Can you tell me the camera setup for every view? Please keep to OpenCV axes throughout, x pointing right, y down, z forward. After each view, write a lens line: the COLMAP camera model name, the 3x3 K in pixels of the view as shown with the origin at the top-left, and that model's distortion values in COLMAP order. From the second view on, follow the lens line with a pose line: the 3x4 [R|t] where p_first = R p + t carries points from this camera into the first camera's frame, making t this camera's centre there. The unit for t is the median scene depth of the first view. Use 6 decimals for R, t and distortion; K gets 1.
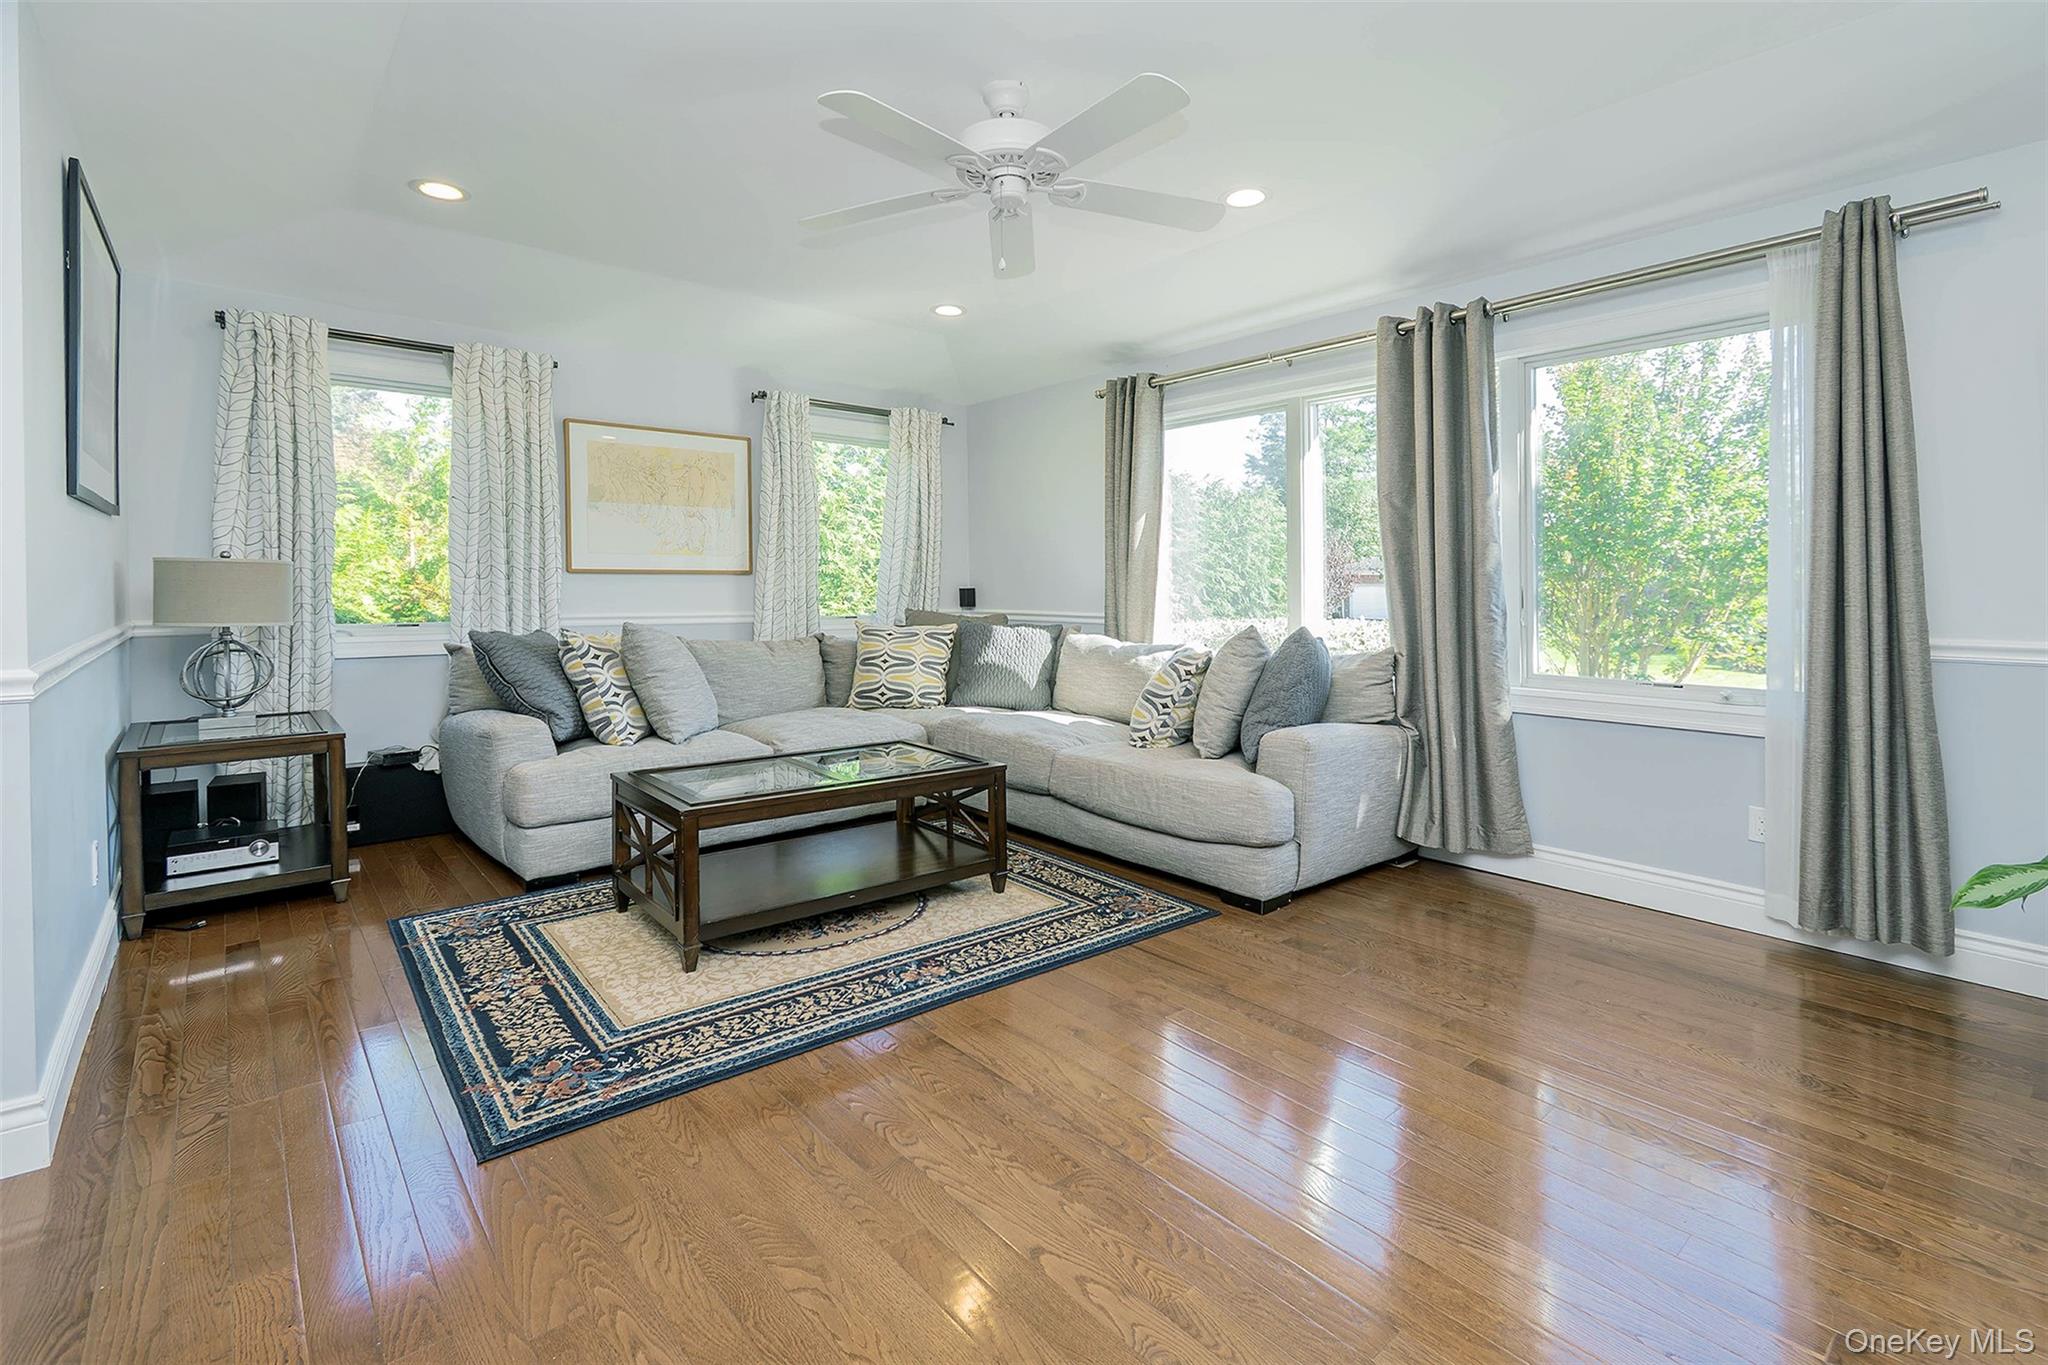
lens RADIAL K [[833.5, 0, 1020.2], [0, 833.5, 589.1], [0, 0, 1]] dist [0.018039, 0.000073]
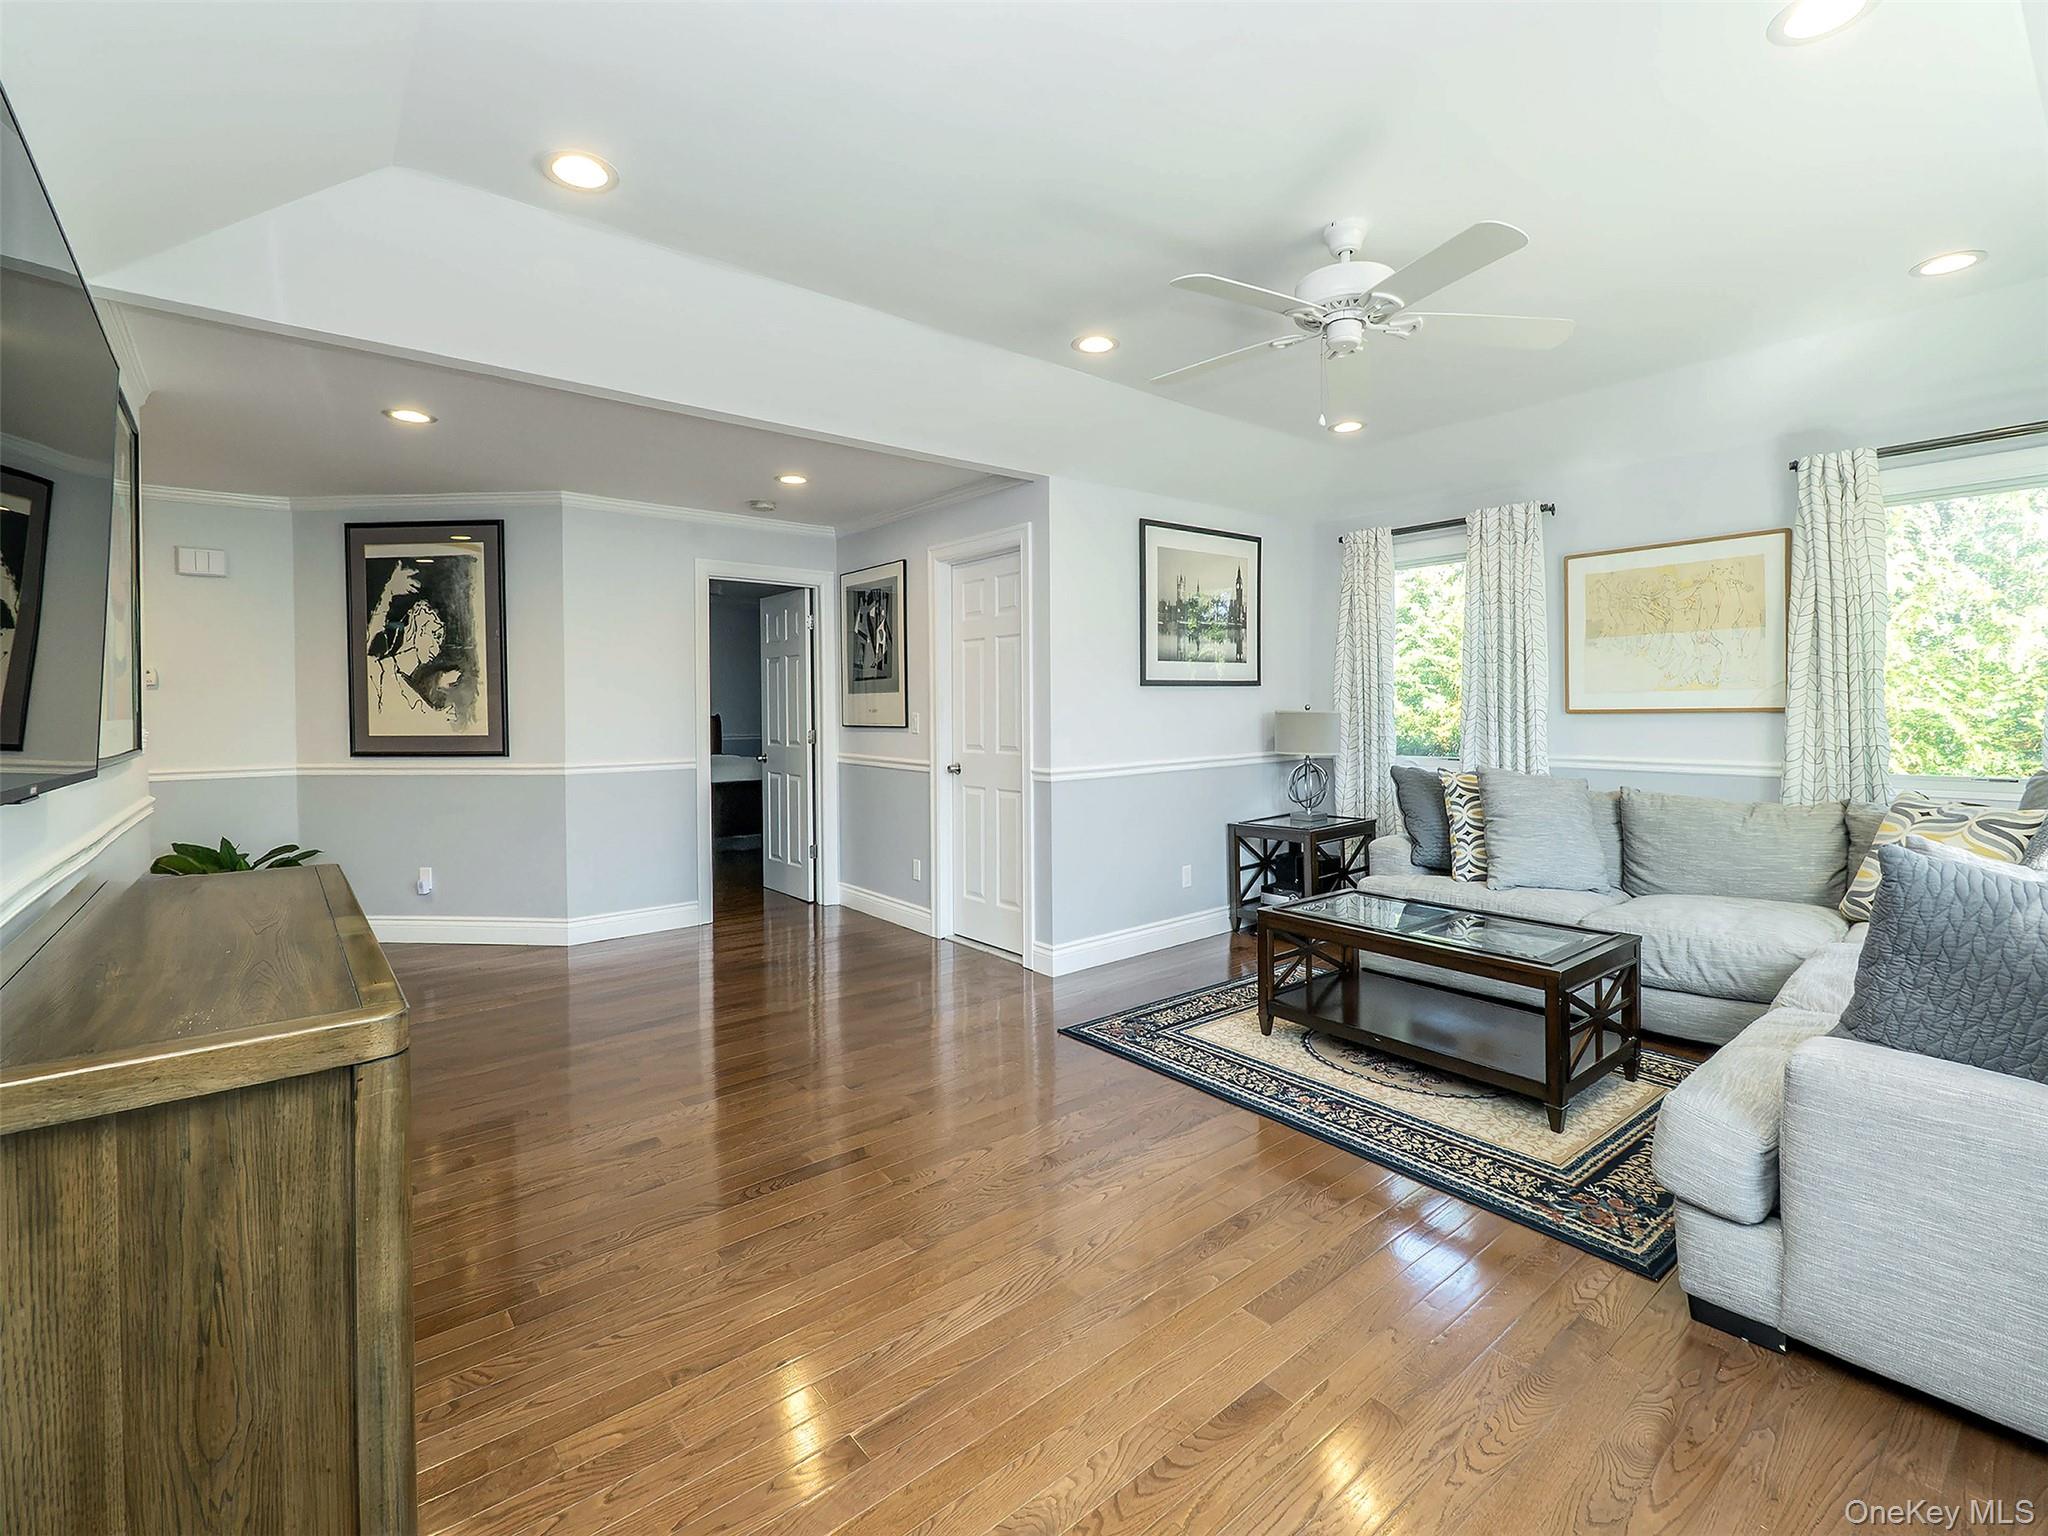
lens RADIAL K [[1037.5, 0, 1024.0], [0, 1037.5, 768.0], [0, 0, 1]] dist [0.001449, -0.000137]
pose [[-0.011364, 0.049018, -0.998733, 1.122051], [0.005216, 0.998787, 0.048961, -0.031740], [0.999922, -0.004653, -0.011606, 0.615760]]
